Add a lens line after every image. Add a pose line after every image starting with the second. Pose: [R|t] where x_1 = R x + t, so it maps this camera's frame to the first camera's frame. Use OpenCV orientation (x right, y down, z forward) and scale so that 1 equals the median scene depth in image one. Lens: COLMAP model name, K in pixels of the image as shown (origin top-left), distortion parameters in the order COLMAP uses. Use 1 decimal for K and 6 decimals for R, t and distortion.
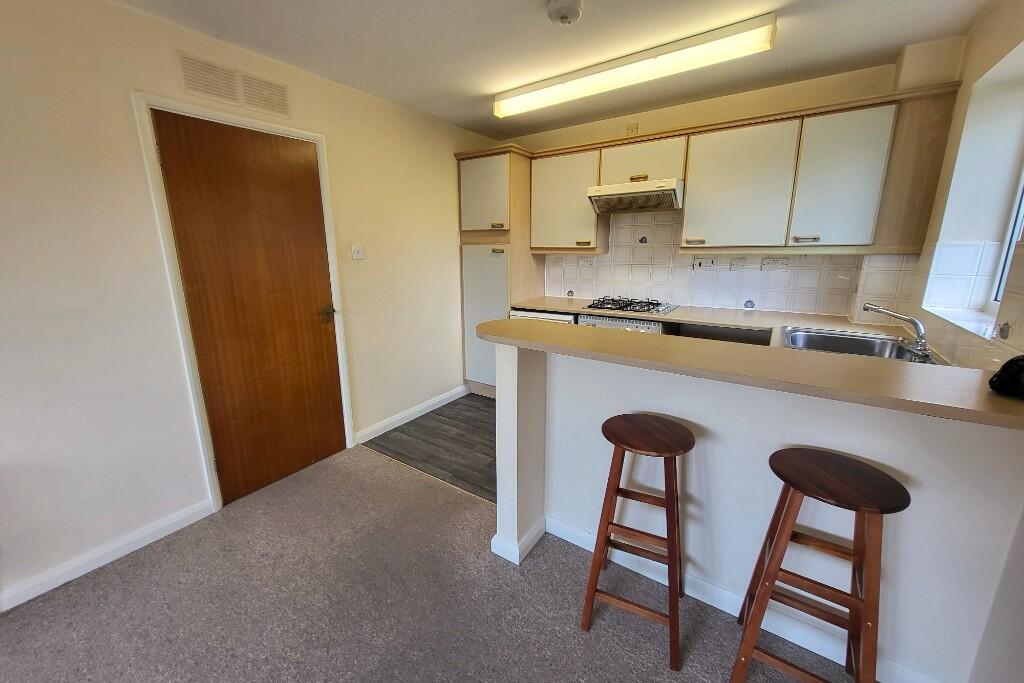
lens RADIAL K [[396.6, 0, 505.8], [0, 396.6, 340.4], [0, 0, 1]] dist [0.001117, 0.000112]
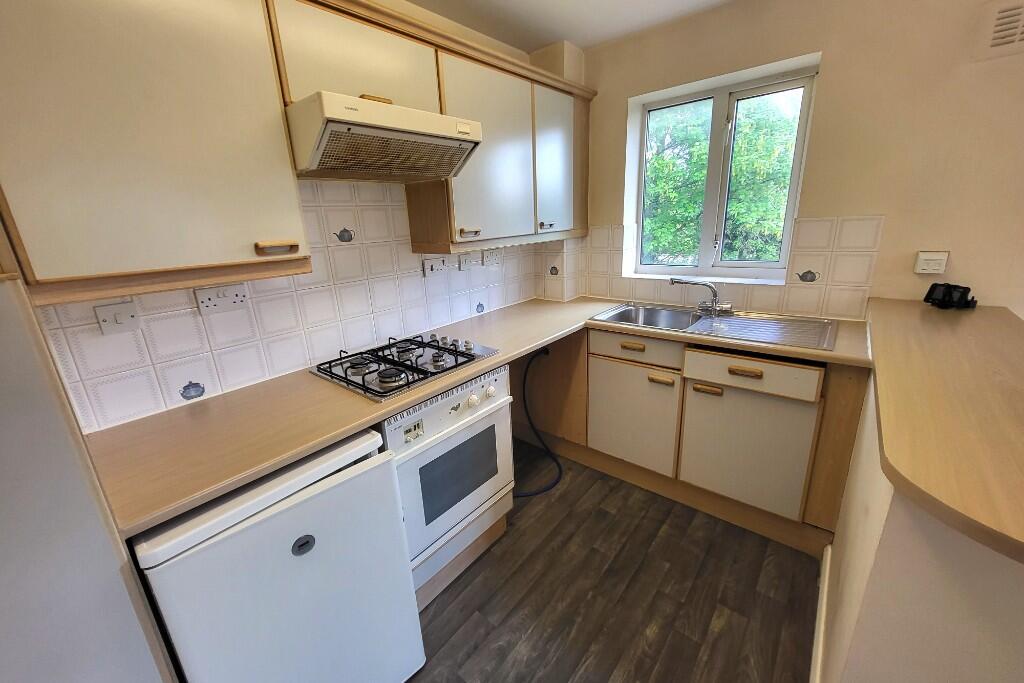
lens RADIAL K [[396.6, 0, 505.8], [0, 396.6, 340.4], [0, 0, 1]] dist [0.001117, 0.000112]
pose [[0.104316, -0.288012, 0.951928, -0.170966], [0.272773, 0.928732, 0.251102, -0.220498], [-0.956406, 0.233467, 0.175443, 0.829136]]
